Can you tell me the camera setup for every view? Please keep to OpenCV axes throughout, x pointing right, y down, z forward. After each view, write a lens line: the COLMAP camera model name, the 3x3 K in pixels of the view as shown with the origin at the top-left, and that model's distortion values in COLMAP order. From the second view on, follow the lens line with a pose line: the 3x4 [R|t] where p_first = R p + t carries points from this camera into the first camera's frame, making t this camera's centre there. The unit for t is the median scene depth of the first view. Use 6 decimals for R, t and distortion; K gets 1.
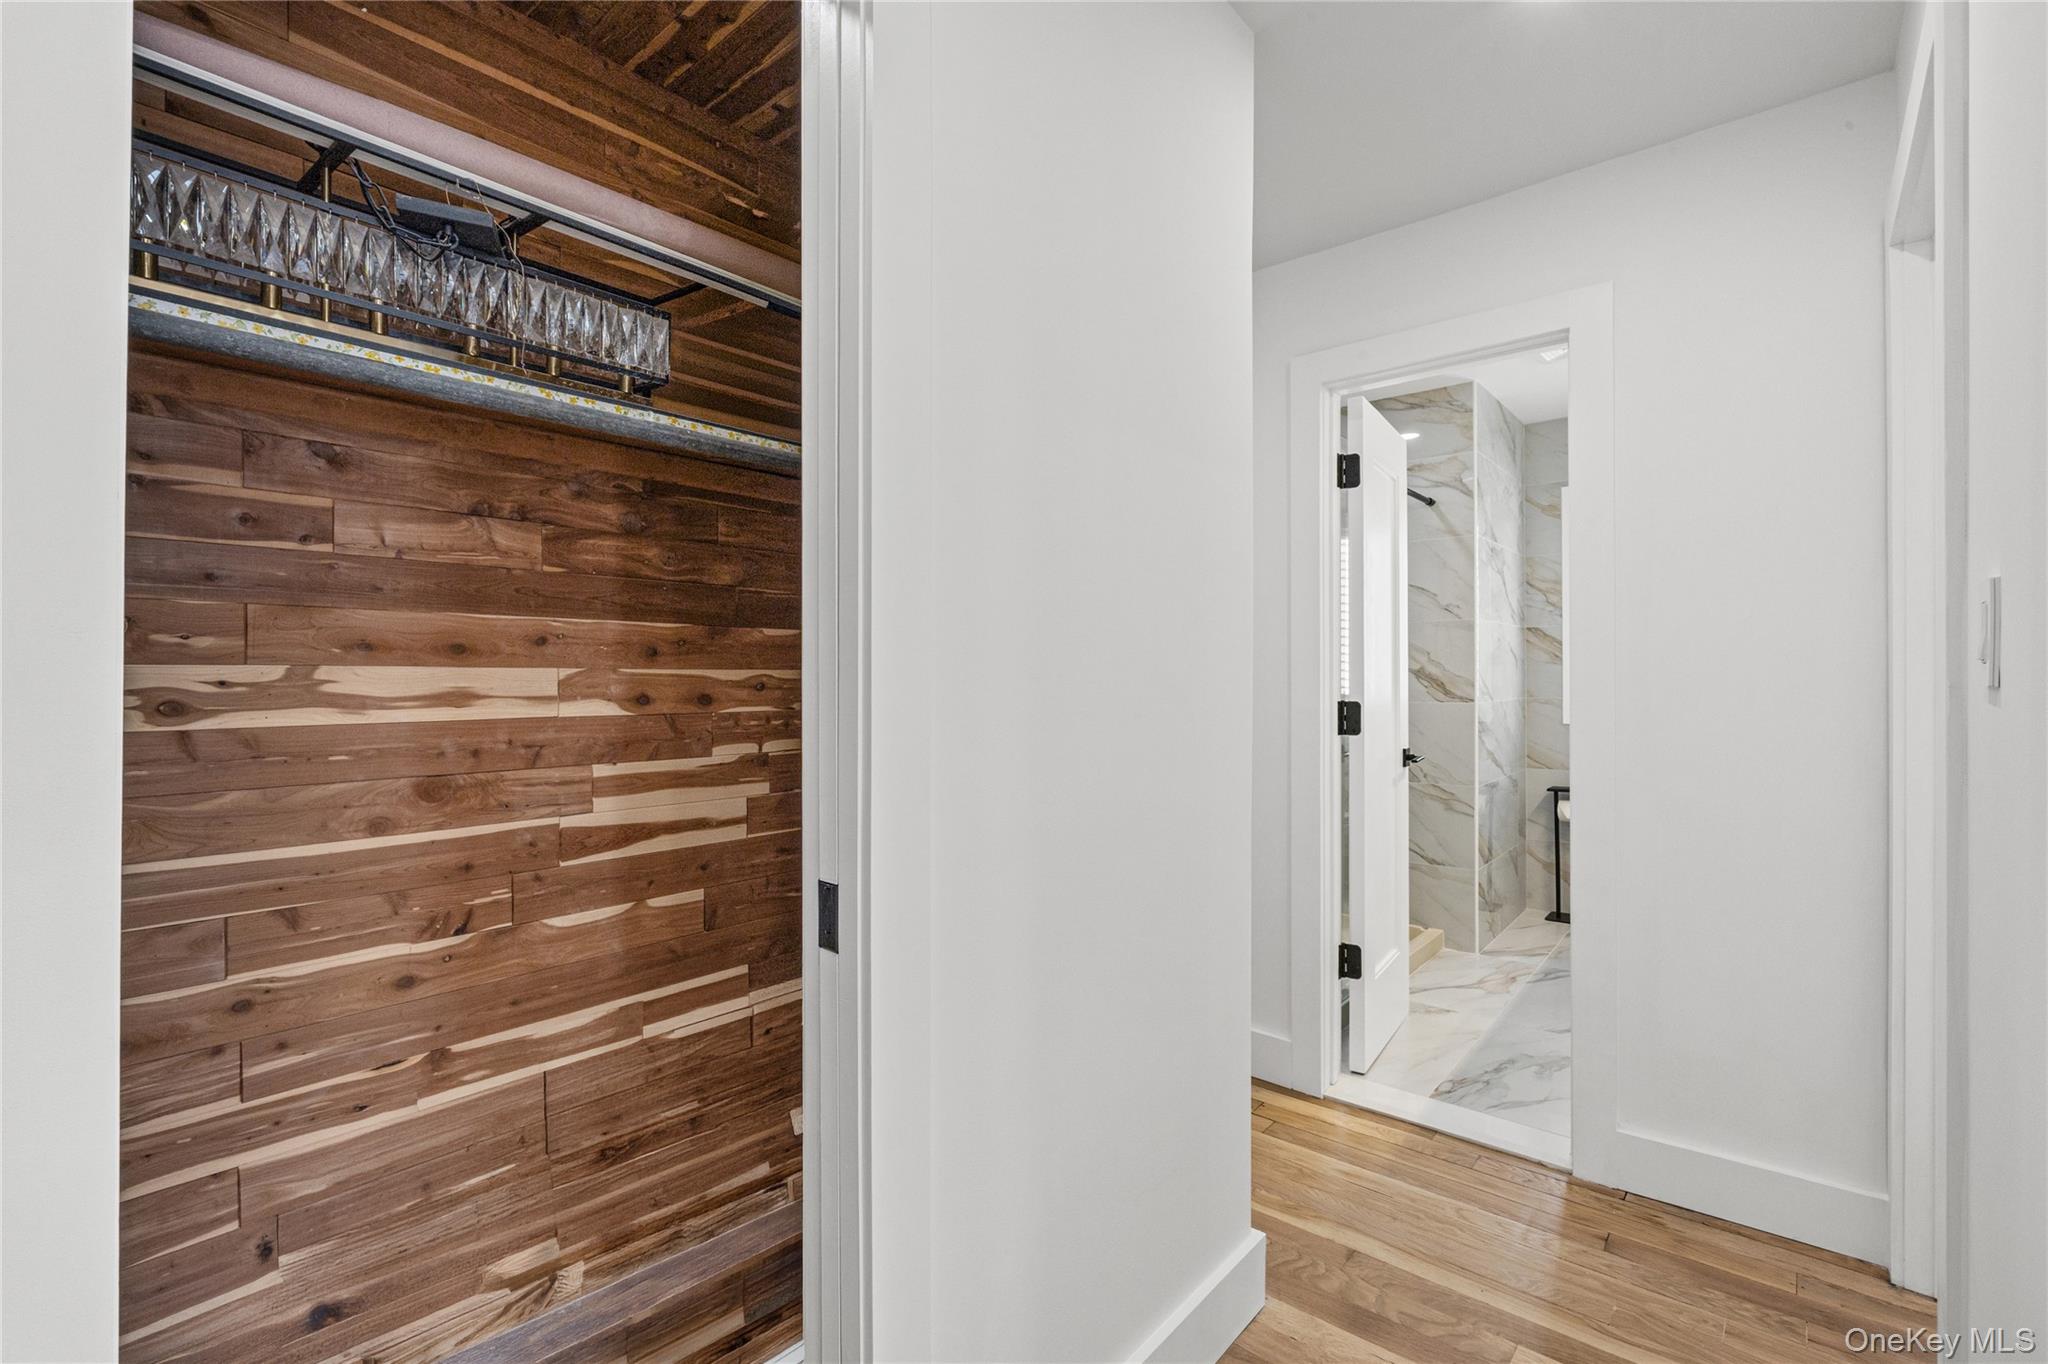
lens RADIAL K [[902.7, 0, 1027.6], [0, 902.7, 679.1], [0, 0, 1]] dist [-0.004791, 0.000269]
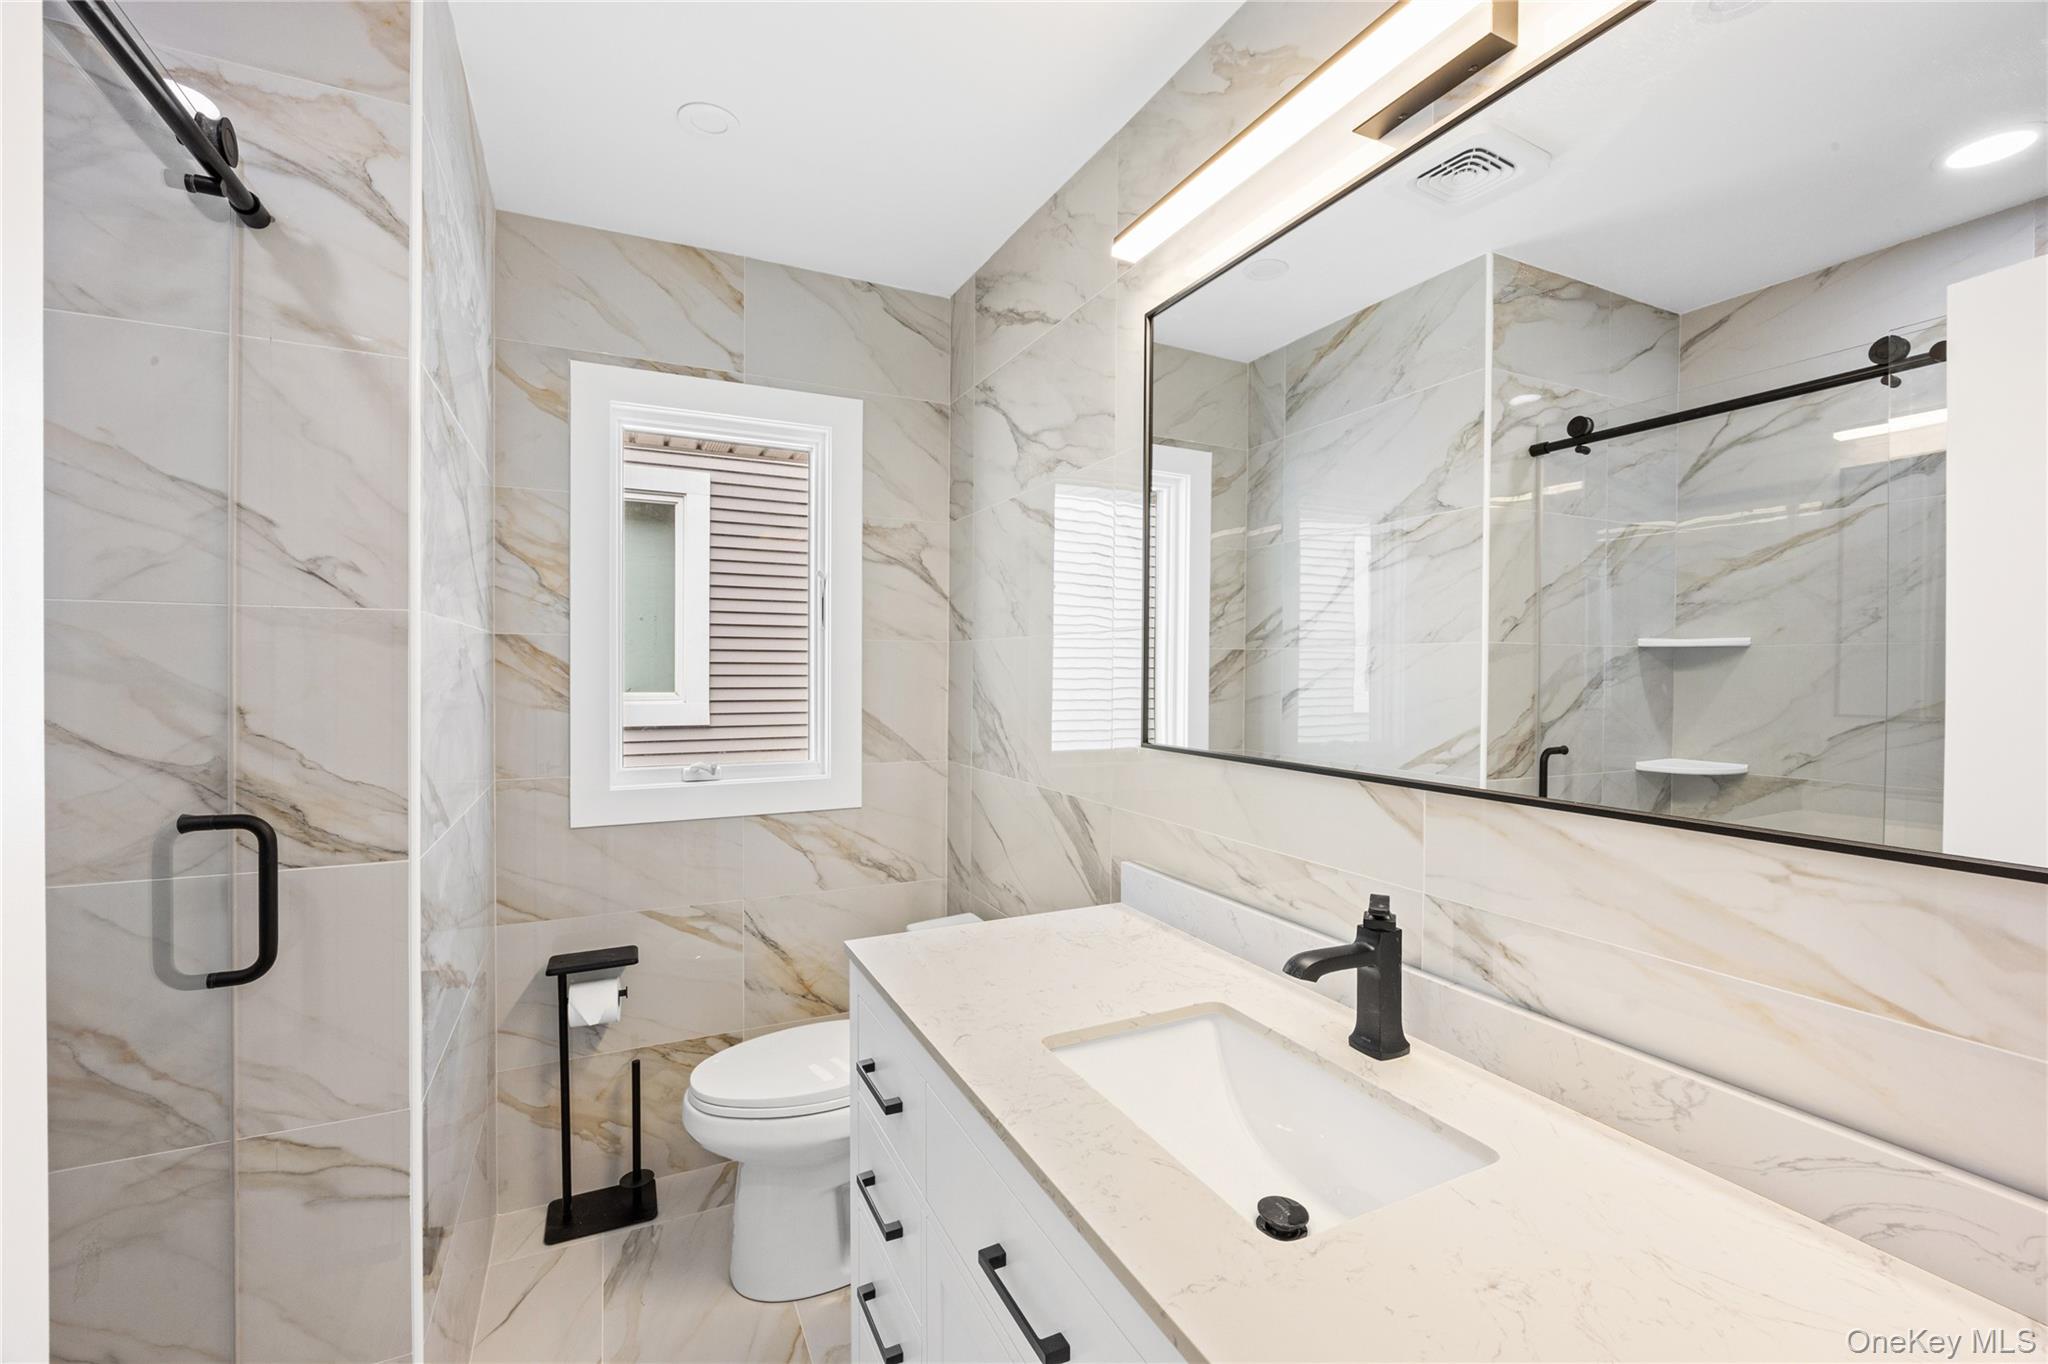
lens RADIAL K [[879.1, 0, 1044.5], [0, 879.1, 681.4], [0, 0, 1]] dist [-0.003829, -0.000436]
pose [[0.406706, -0.002746, 0.913555, 0.248820], [-0.006049, 0.999965, 0.005698, -0.036857], [-0.913539, -0.007843, 0.406676, 0.552971]]
